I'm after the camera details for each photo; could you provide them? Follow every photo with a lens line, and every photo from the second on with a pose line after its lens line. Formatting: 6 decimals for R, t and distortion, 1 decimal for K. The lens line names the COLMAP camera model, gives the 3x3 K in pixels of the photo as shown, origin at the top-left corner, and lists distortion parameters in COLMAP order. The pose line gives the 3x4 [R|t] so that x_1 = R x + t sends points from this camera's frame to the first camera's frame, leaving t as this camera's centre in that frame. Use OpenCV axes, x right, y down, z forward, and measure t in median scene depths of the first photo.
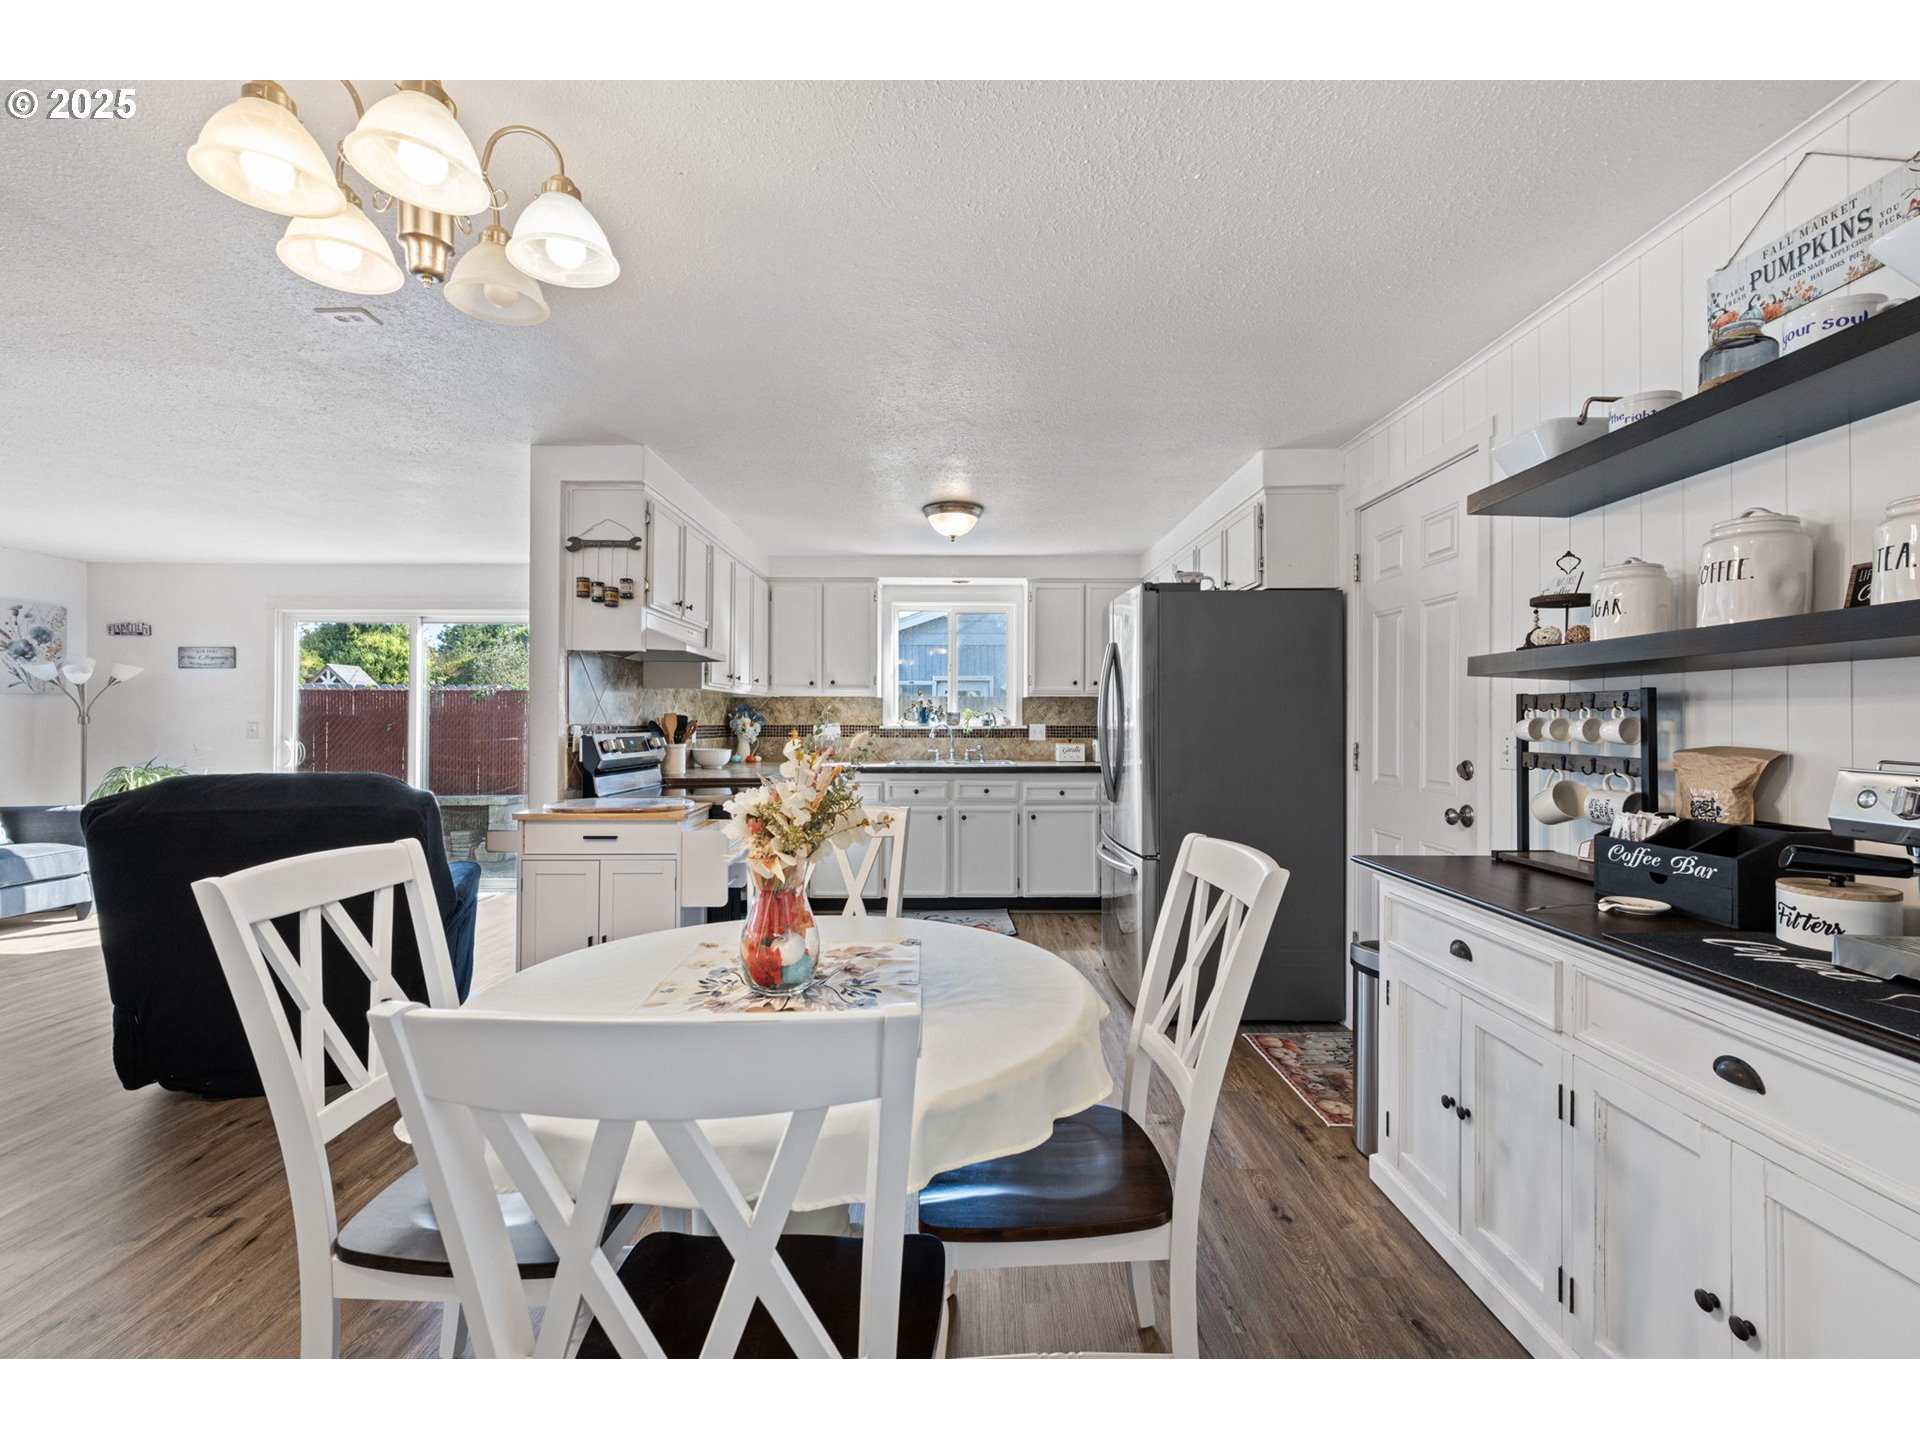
lens RADIAL K [[834.7, 0, 948.4], [0, 834.7, 715.9], [0, 0, 1]] dist [-0.001428, -0.000146]
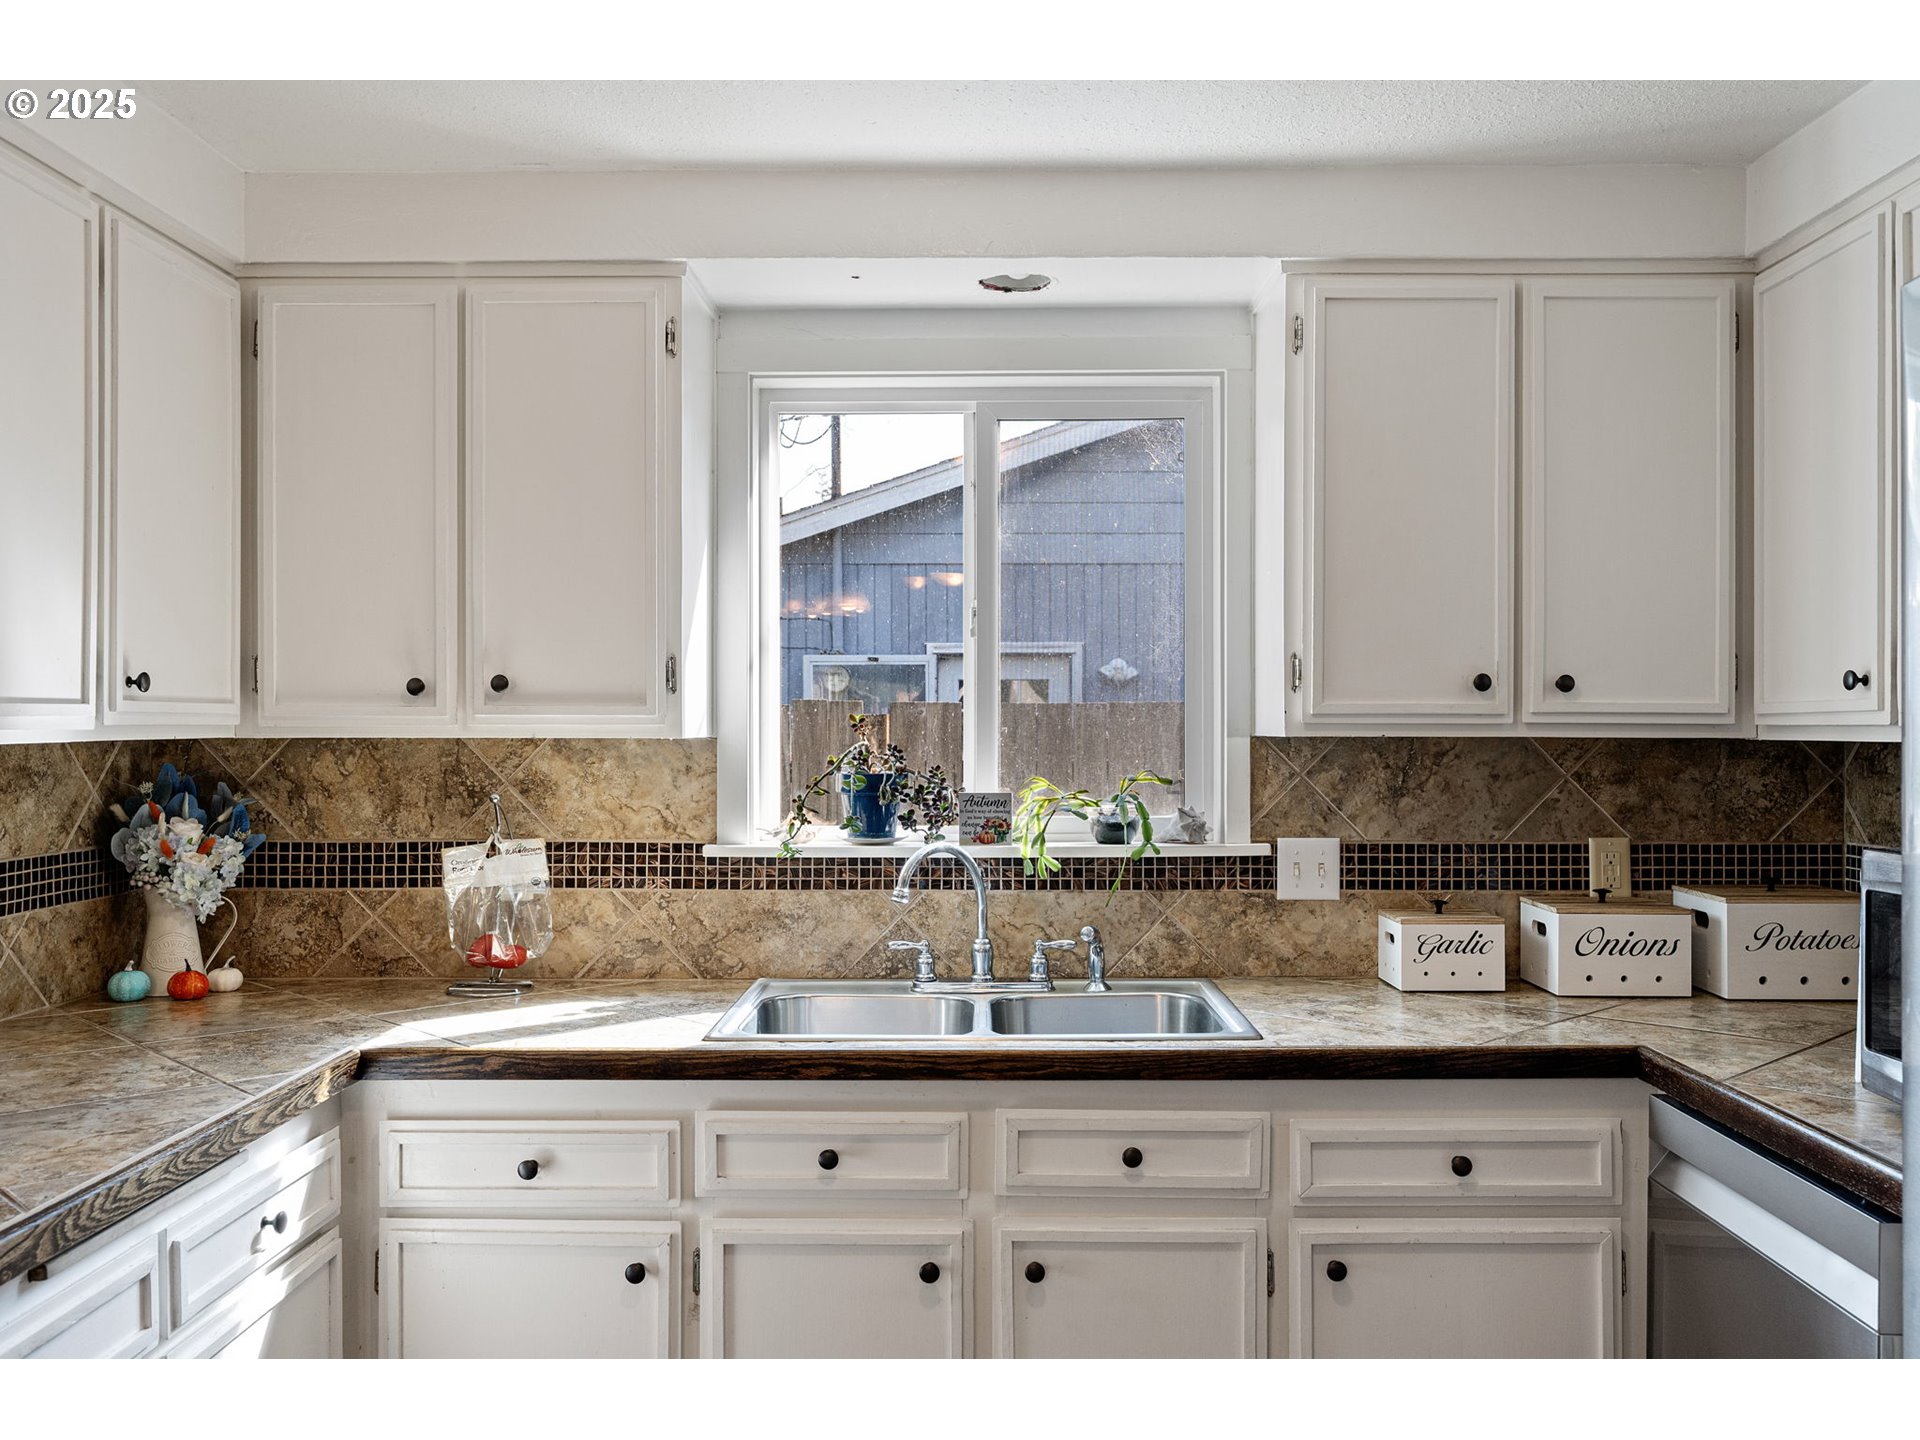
lens RADIAL K [[1621.4, 0, 953.7], [0, 1621.4, 721.5], [0, 0, 1]] dist [-0.004395, 0.004599]
pose [[0.999955, -0.003315, -0.008852, 0.000545], [0.003350, 0.999986, 0.003982, -0.032317], [0.008838, -0.004011, 0.999953, 0.551062]]
